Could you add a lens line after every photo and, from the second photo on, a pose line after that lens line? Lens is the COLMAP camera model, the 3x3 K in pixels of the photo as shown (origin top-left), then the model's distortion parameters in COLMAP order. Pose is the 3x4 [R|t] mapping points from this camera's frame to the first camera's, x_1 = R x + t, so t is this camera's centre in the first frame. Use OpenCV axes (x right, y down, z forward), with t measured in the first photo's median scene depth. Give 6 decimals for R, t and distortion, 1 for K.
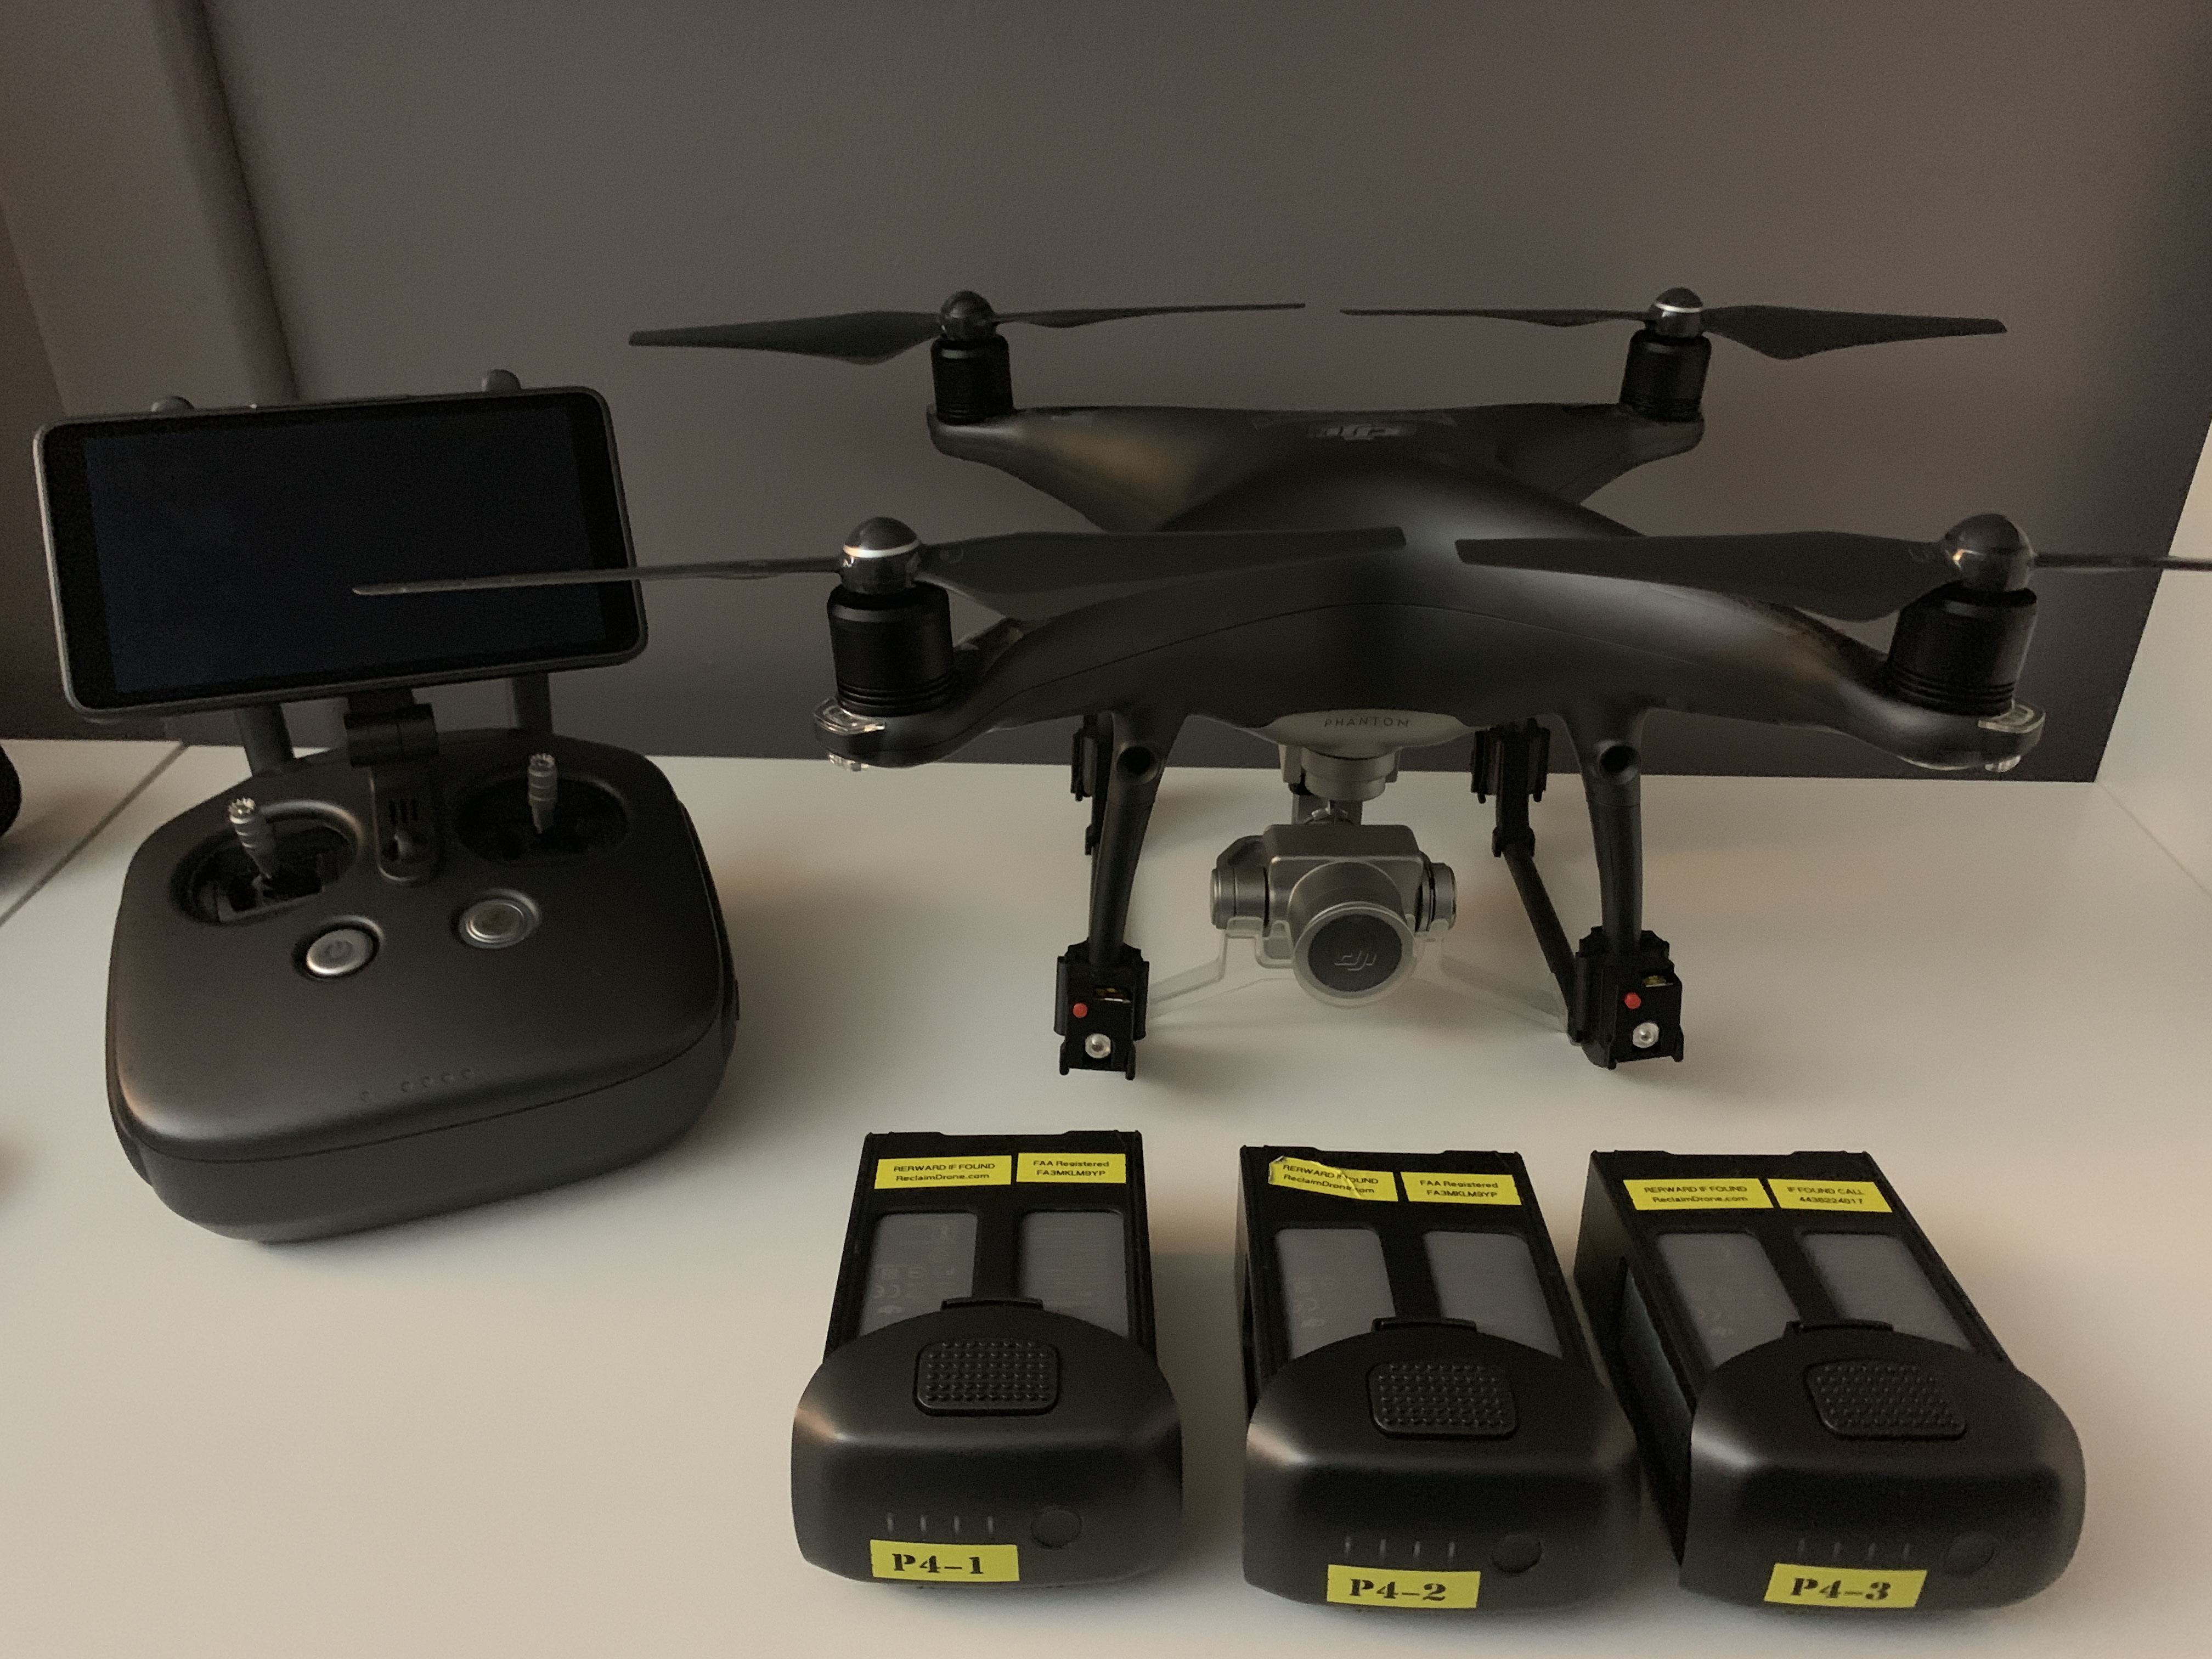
lens RADIAL K [[1717.0, 0, 1100.1], [0, 1717.0, 825.5], [0, 0, 1]] dist [-0.005593, -0.010979]
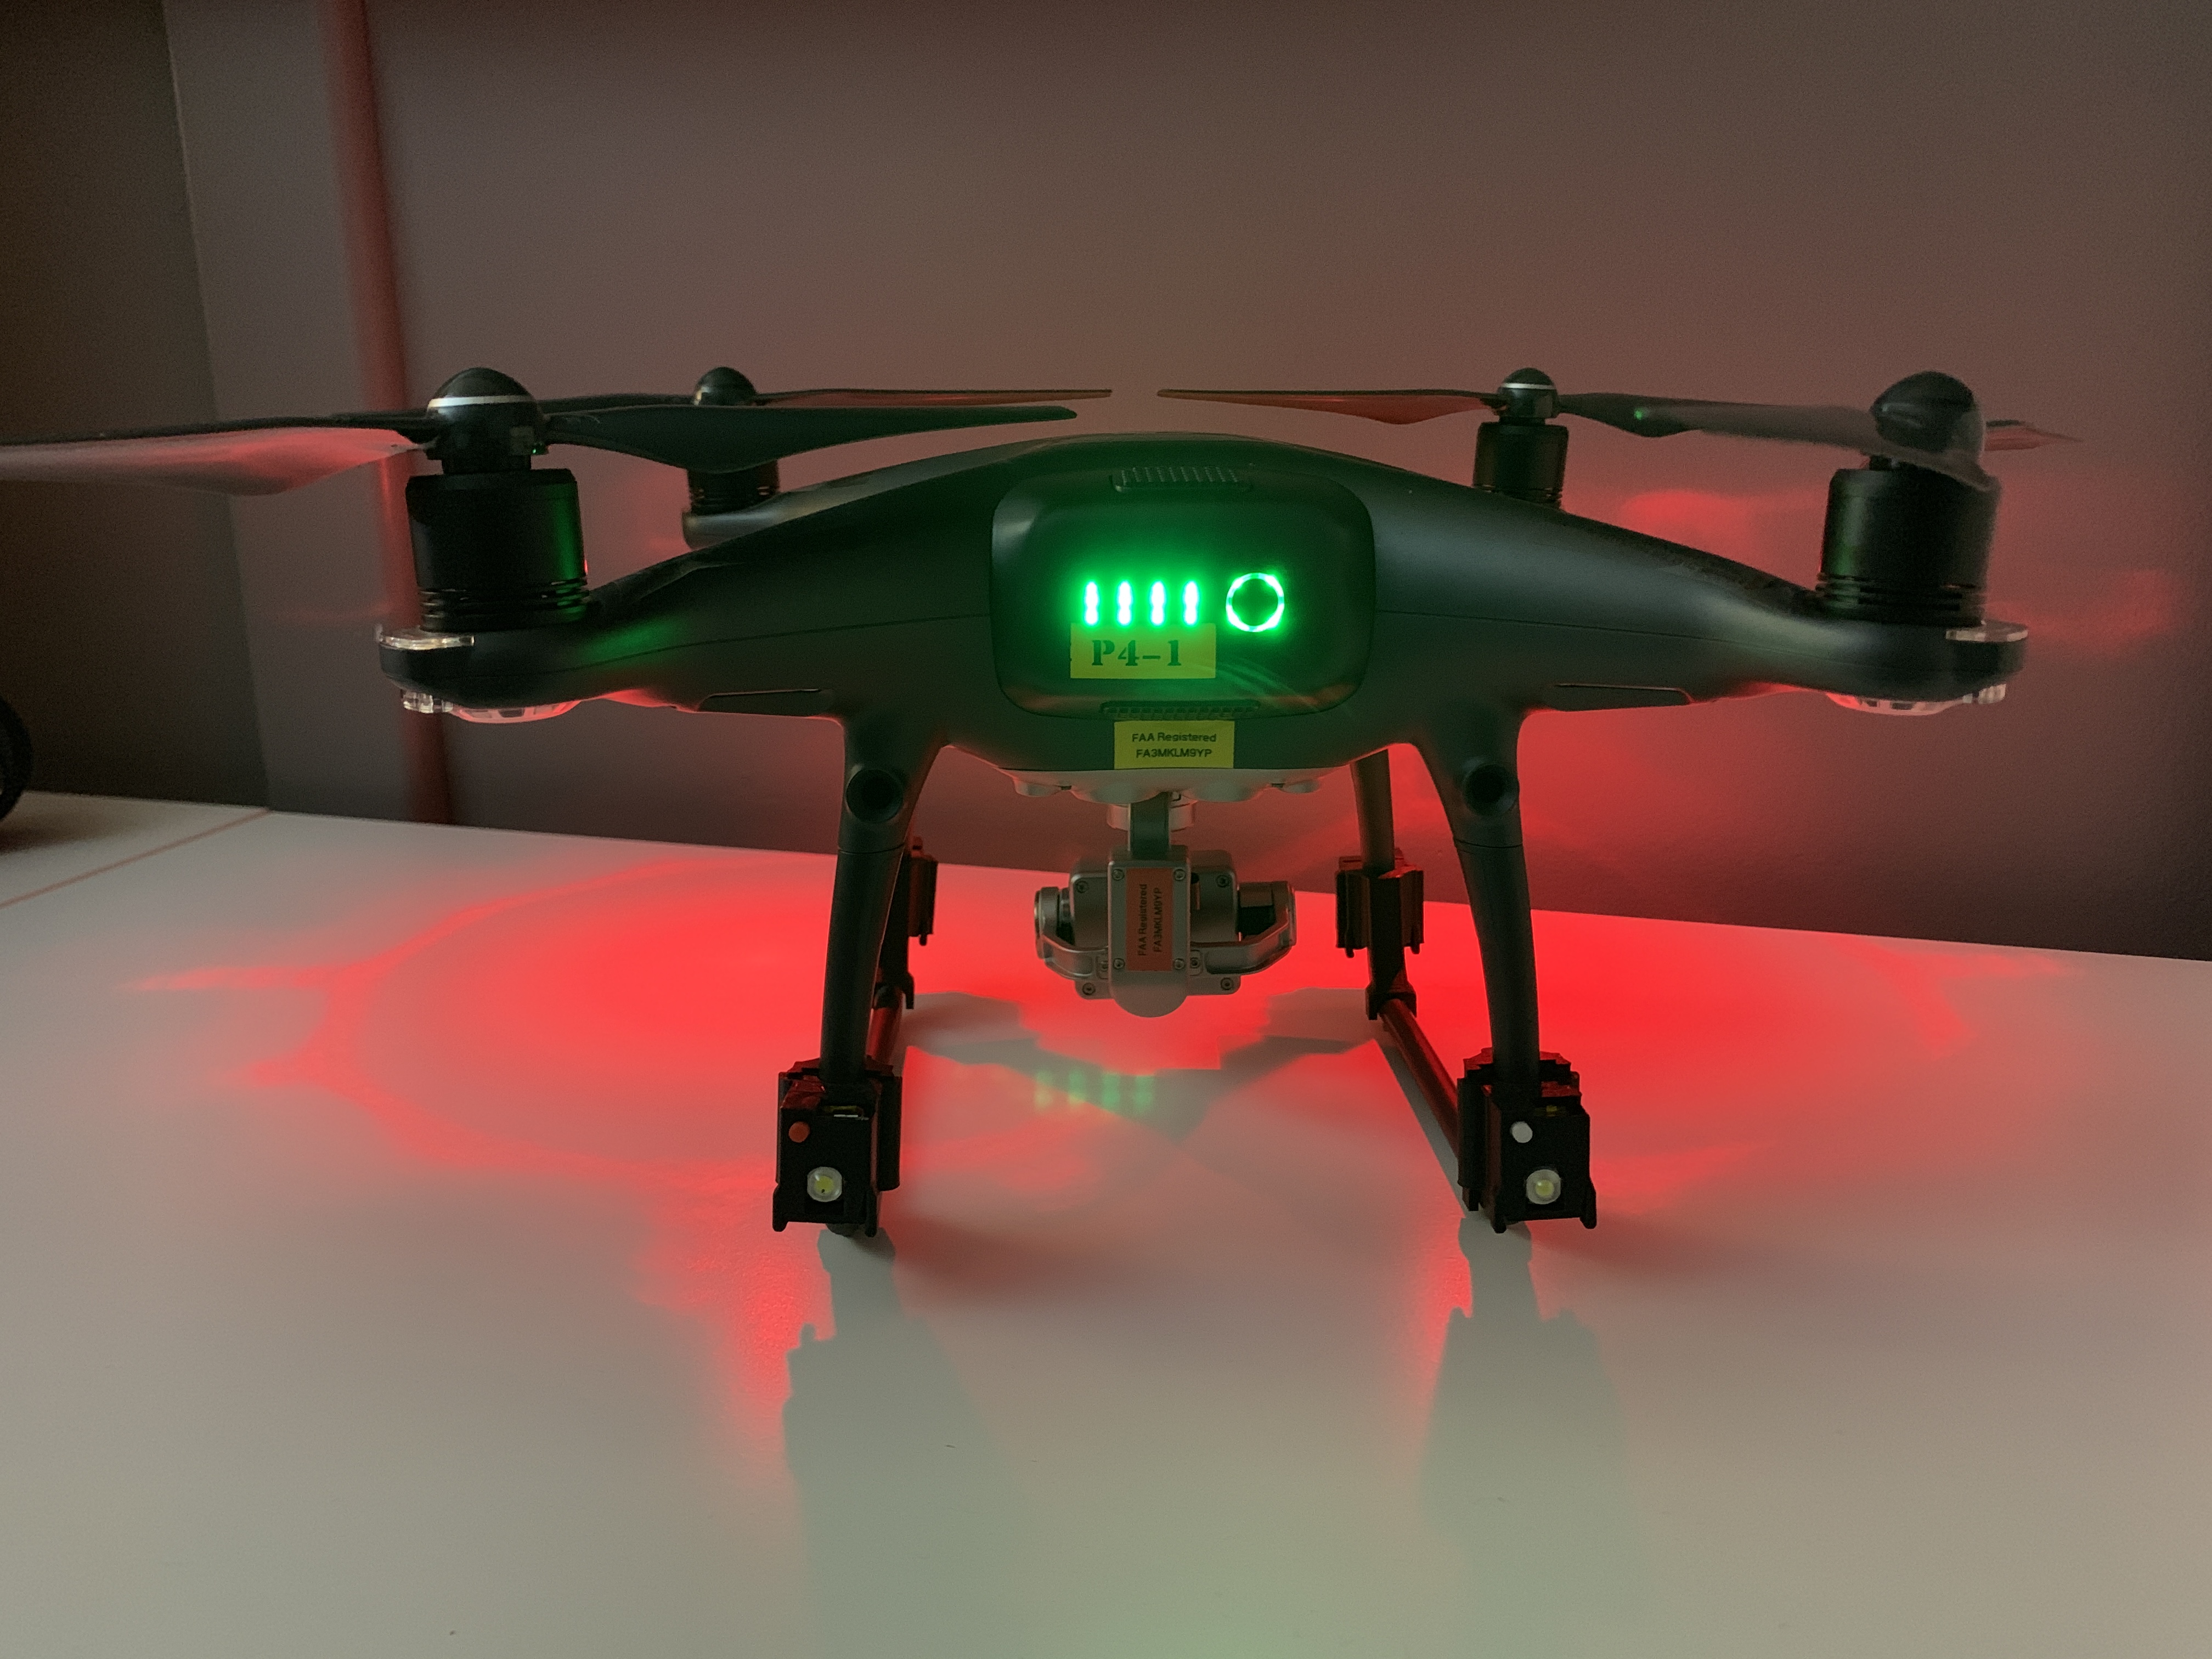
lens RADIAL K [[1673.0, 0, 1087.3], [0, 1673.0, 797.4], [0, 0, 1]] dist [0.005774, -0.000278]
pose [[0.999260, -0.010199, 0.037077, 0.094112], [0.019492, 0.965482, -0.259738, 0.170227], [-0.033148, 0.260268, 0.964967, 0.286863]]
